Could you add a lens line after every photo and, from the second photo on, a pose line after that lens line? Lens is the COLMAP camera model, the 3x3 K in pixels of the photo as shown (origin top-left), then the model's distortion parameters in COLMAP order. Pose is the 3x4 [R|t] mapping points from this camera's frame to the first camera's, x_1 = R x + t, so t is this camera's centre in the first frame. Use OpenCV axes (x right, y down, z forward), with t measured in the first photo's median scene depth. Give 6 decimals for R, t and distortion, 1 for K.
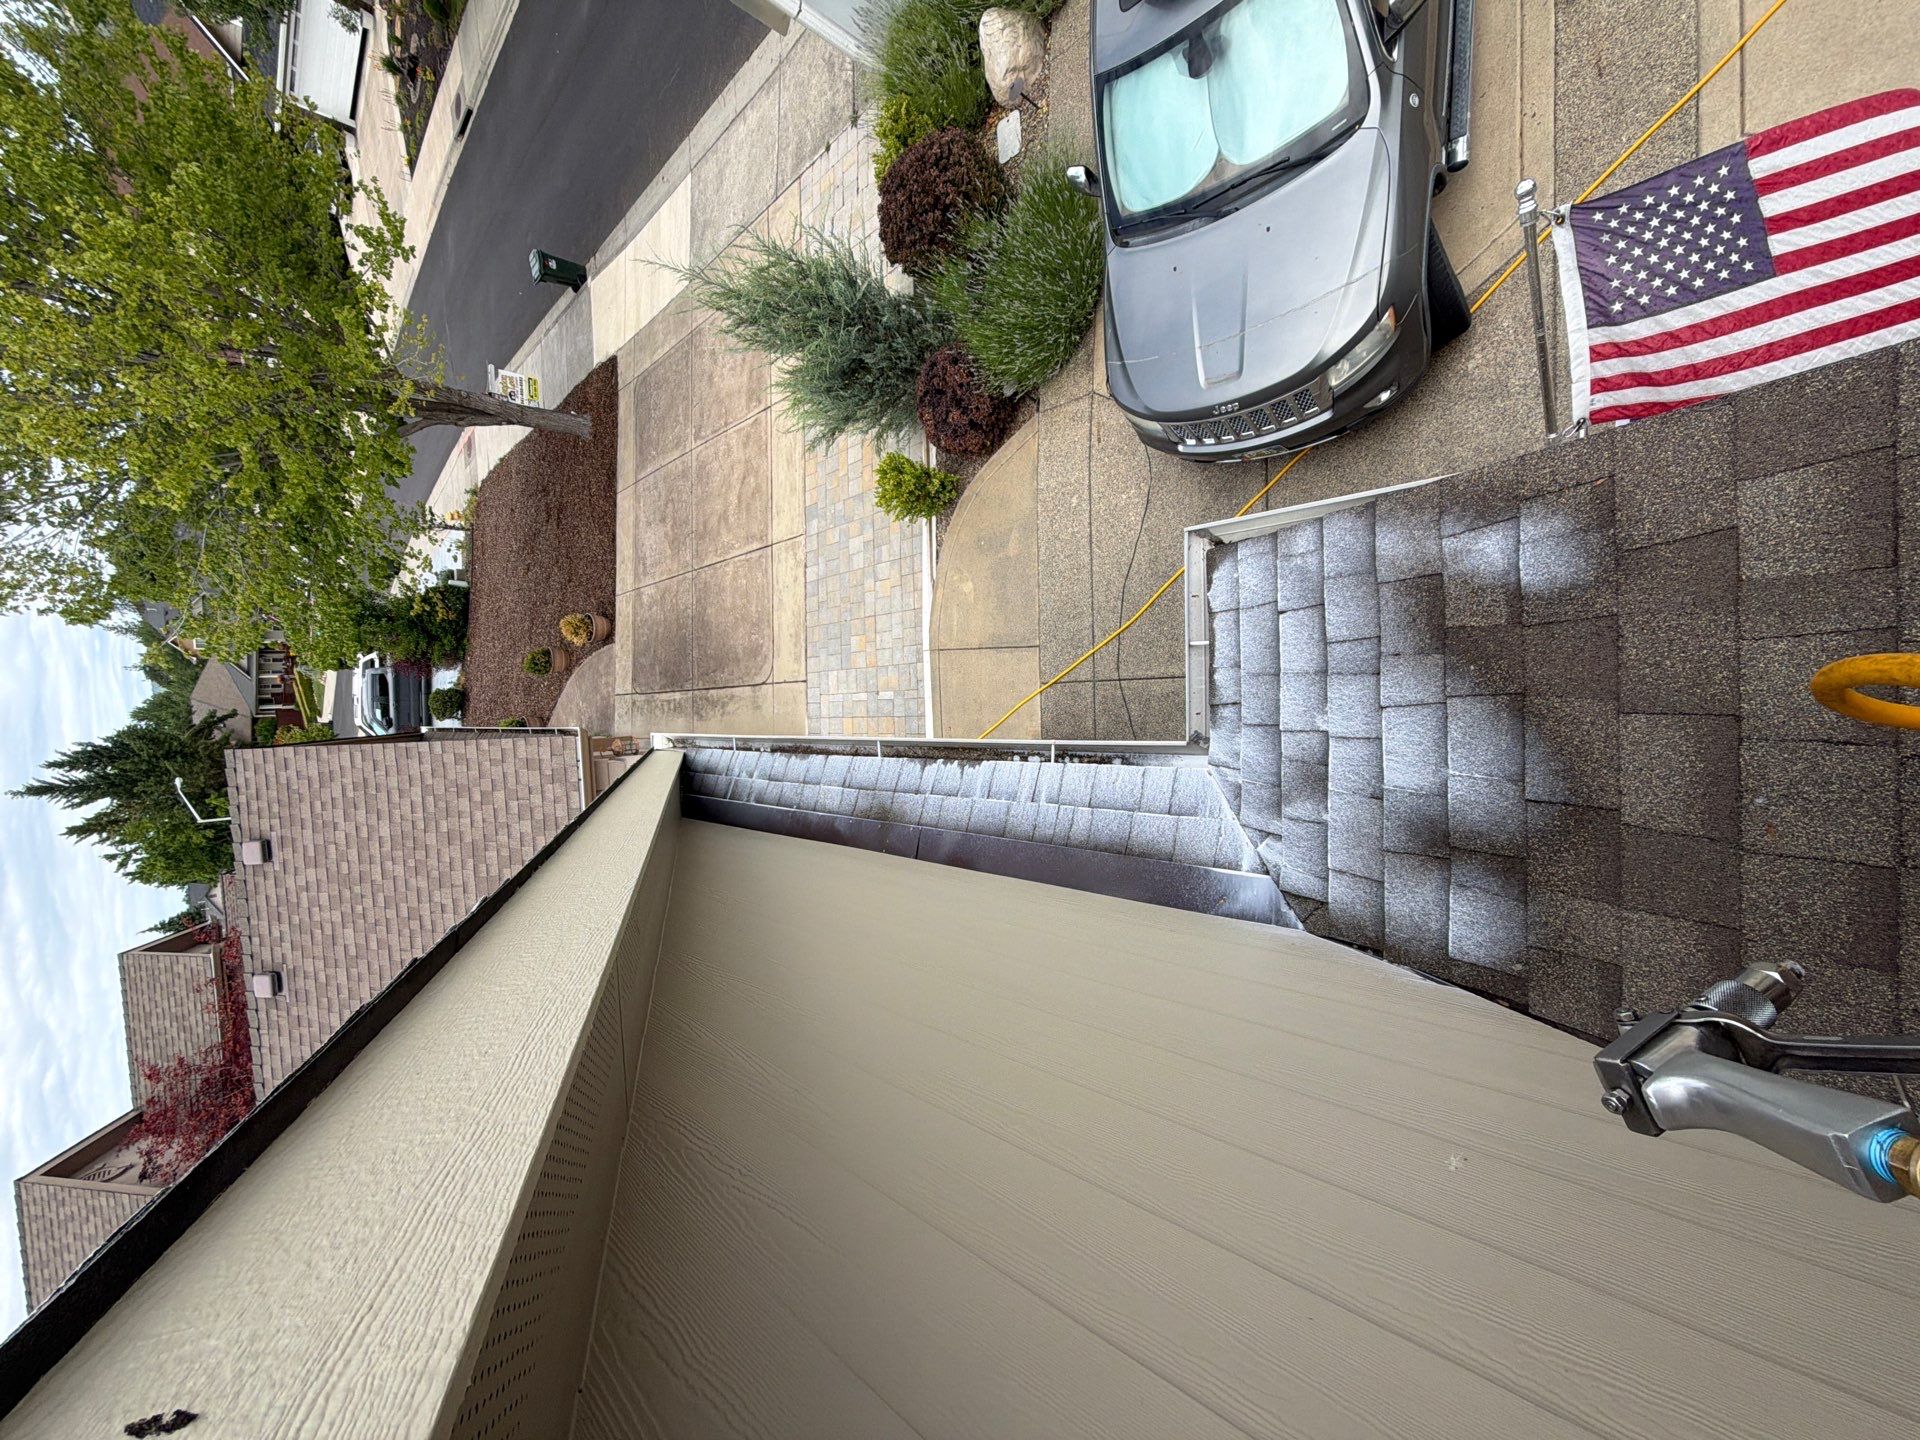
lens RADIAL K [[762.0, 0, 957.8], [0, 762.0, 728.1], [0, 0, 1]] dist [0.000173, 0.000285]
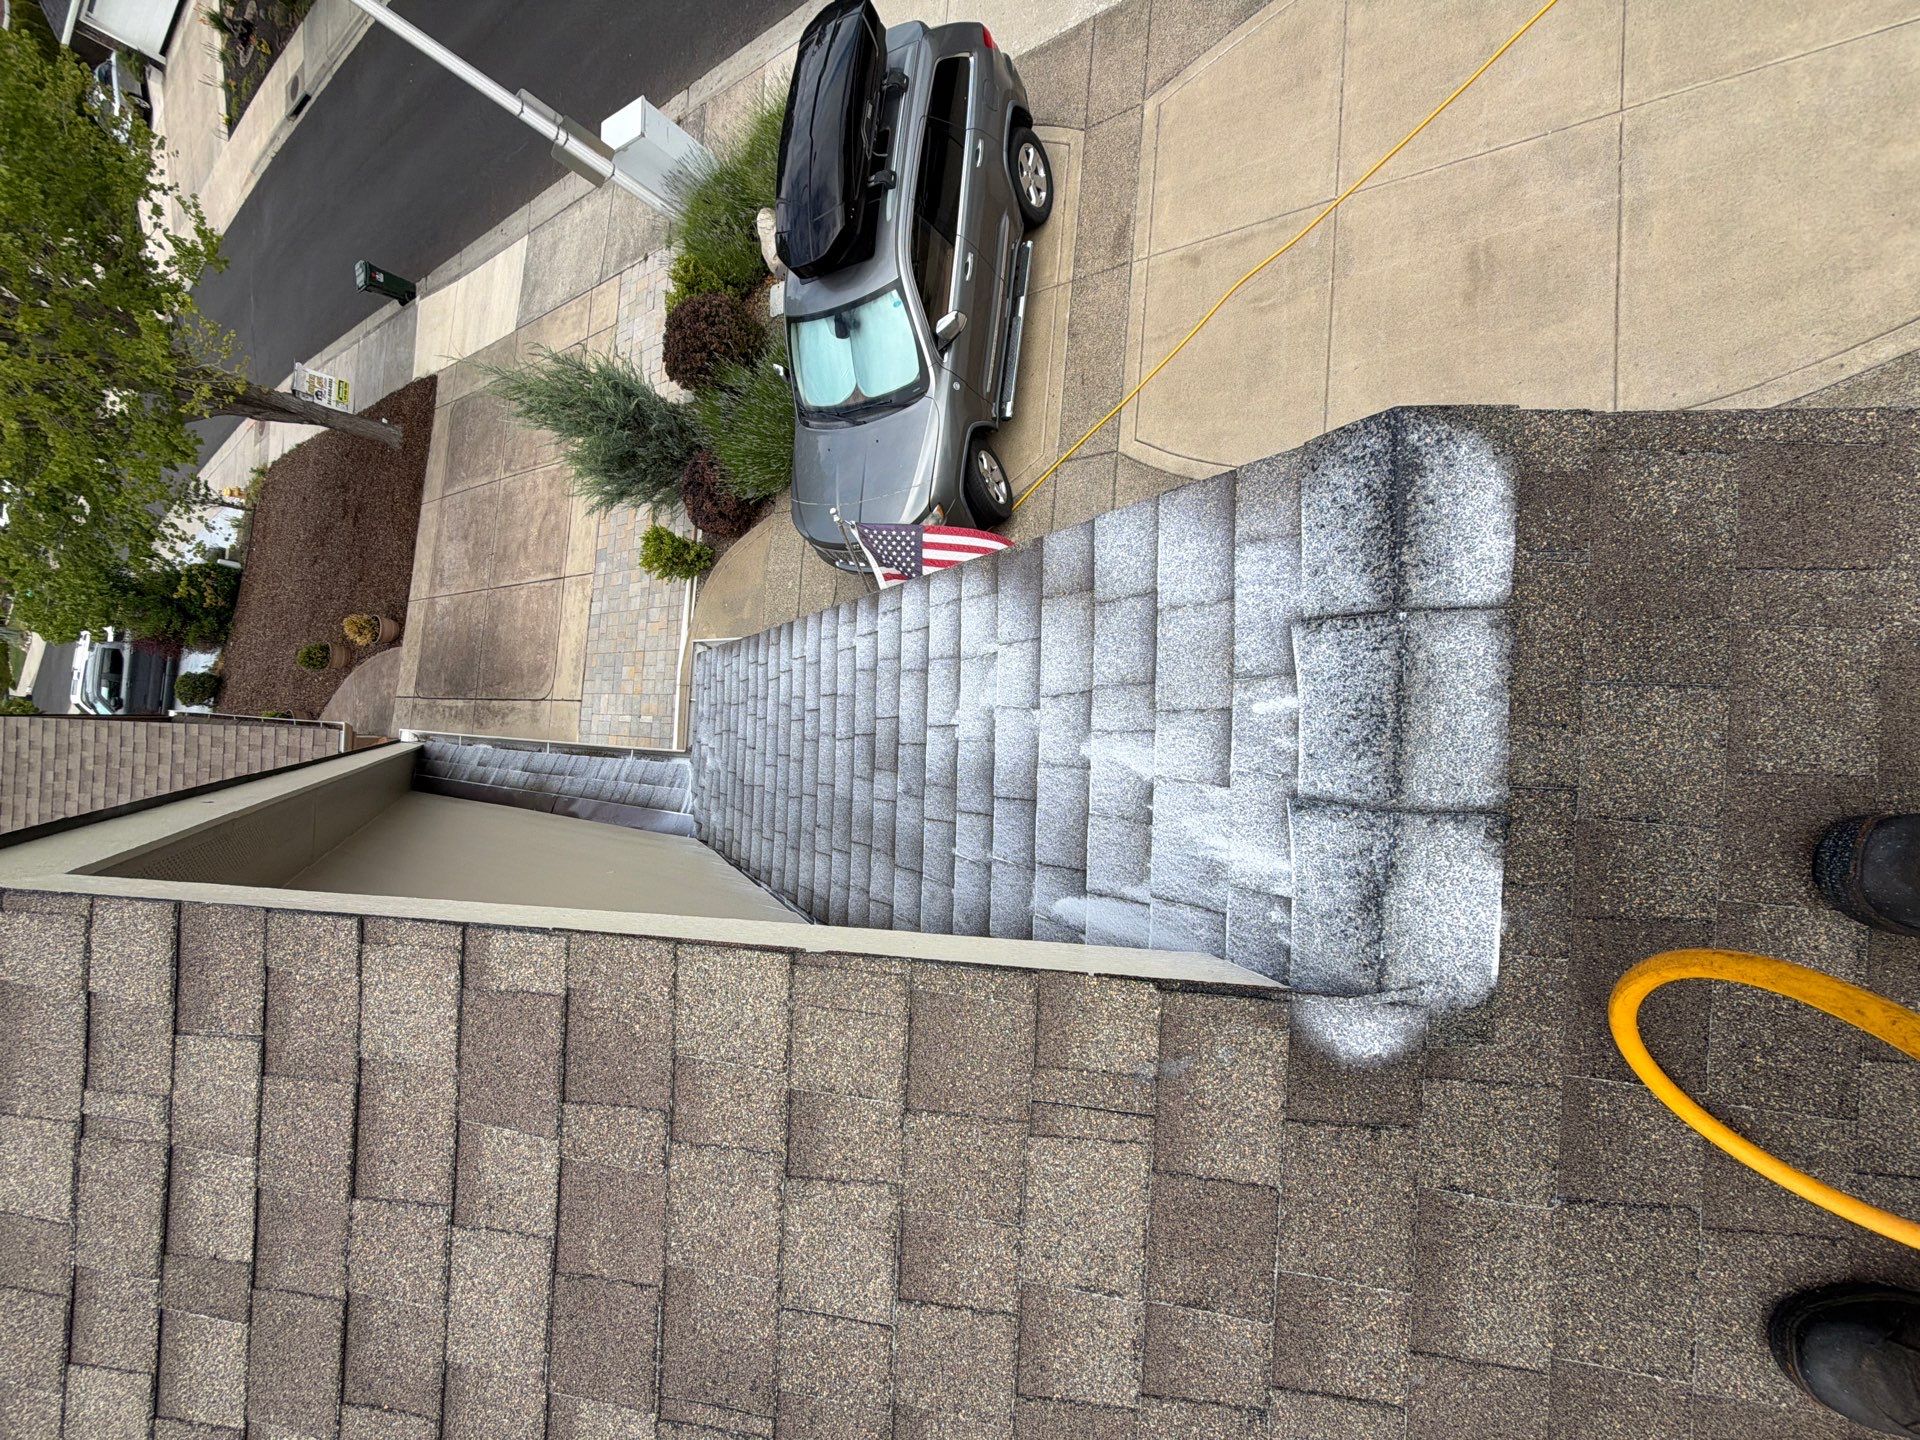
lens RADIAL K [[762.0, 0, 957.8], [0, 762.0, 728.1], [0, 0, 1]] dist [0.000173, 0.000285]
pose [[0.976271, 0.087090, 0.198270, 0.102484], [-0.076170, 0.995161, -0.062065, 0.005125], [-0.202716, 0.045490, 0.978180, -0.177545]]
